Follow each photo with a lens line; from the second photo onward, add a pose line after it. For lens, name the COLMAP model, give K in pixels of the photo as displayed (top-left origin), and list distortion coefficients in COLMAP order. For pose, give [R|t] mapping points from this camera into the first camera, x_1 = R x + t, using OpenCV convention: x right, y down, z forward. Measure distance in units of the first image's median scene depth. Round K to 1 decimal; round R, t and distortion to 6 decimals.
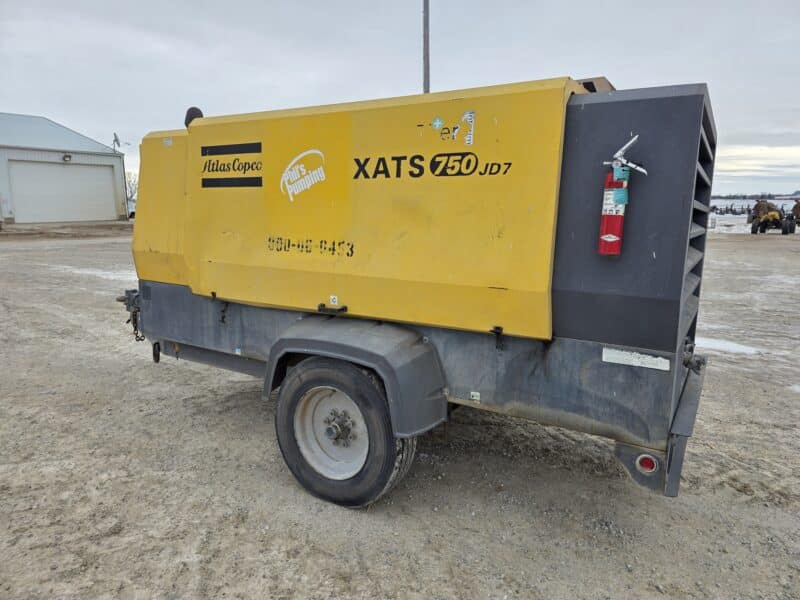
lens RADIAL K [[529.3, 0, 407.9], [0, 529.3, 299.3], [0, 0, 1]] dist [0.075649, -0.072955]
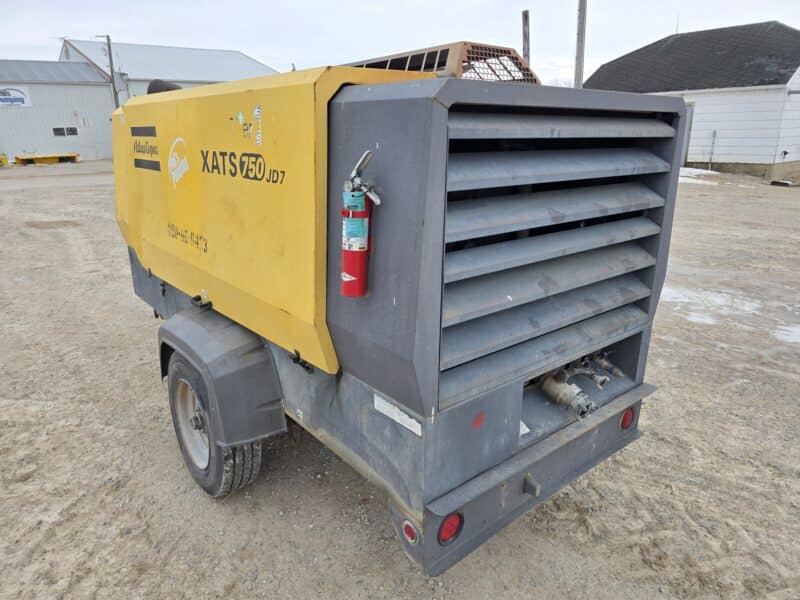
lens RADIAL K [[530.0, 0, 400.0], [0, 530.0, 300.0], [0, 0, 1]] dist [0.071094, -0.068475]
pose [[0.944732, 0.082548, -0.317281, 0.565844], [-0.036950, 0.988425, 0.147142, -0.158794], [0.325754, -0.127287, 0.936847, 0.198911]]
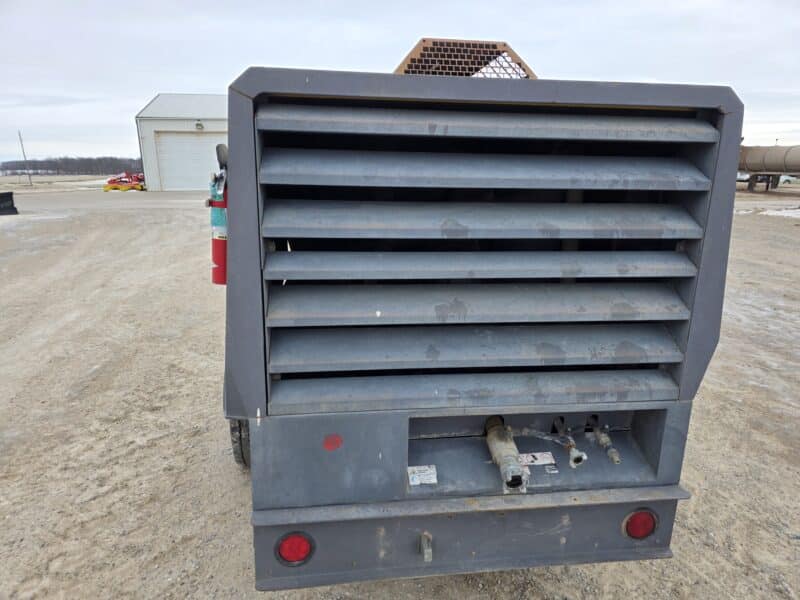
lens RADIAL K [[530.0, 0, 400.0], [0, 530.0, 300.0], [0, 0, 1]] dist [0.071094, -0.068475]
pose [[0.630057, 0.183802, -0.754483, 0.969041], [-0.128142, 0.982874, 0.132431, -0.165217], [0.765903, 0.013242, 0.642820, 0.530119]]
